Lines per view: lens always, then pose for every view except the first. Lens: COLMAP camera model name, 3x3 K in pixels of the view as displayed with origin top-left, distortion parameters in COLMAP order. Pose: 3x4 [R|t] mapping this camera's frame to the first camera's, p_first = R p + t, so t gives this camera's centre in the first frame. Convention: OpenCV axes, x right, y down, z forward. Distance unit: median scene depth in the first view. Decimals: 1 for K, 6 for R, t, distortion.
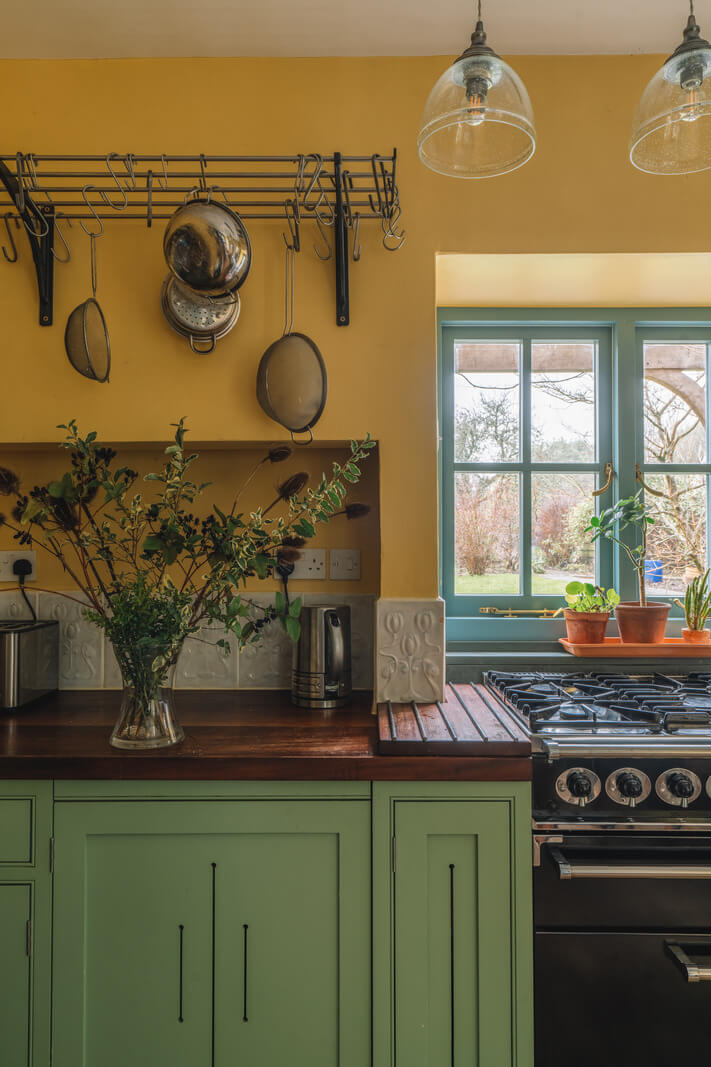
lens RADIAL K [[824.2, 0, 360.3], [0, 824.2, 531.2], [0, 0, 1]] dist [-0.003207, 0.007346]
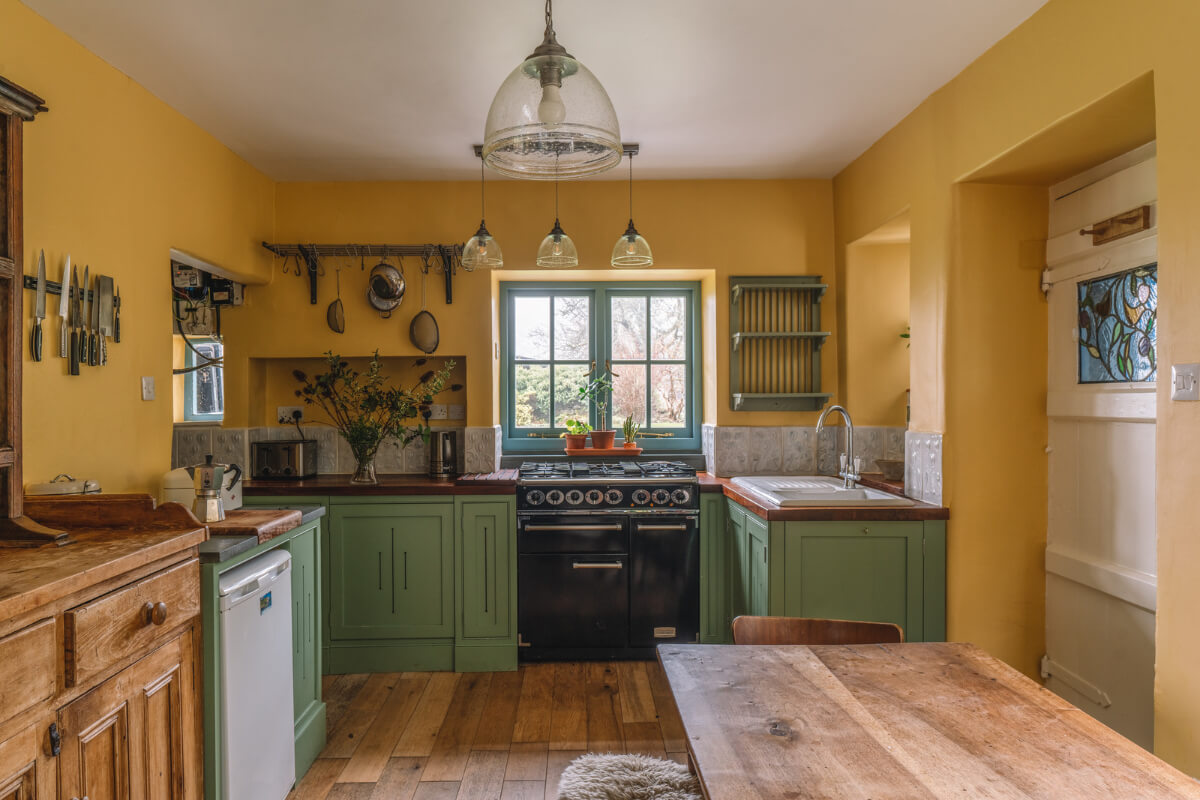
lens RADIAL K [[926.9, 0, 594.4], [0, 926.9, 405.7], [0, 0, 1]] dist [-0.003207, 0.007346]
pose [[0.999345, -0.005772, 0.035722, 0.286995], [0.004737, 0.999569, 0.028988, -0.047889], [-0.035874, -0.028800, 0.998941, -1.555344]]
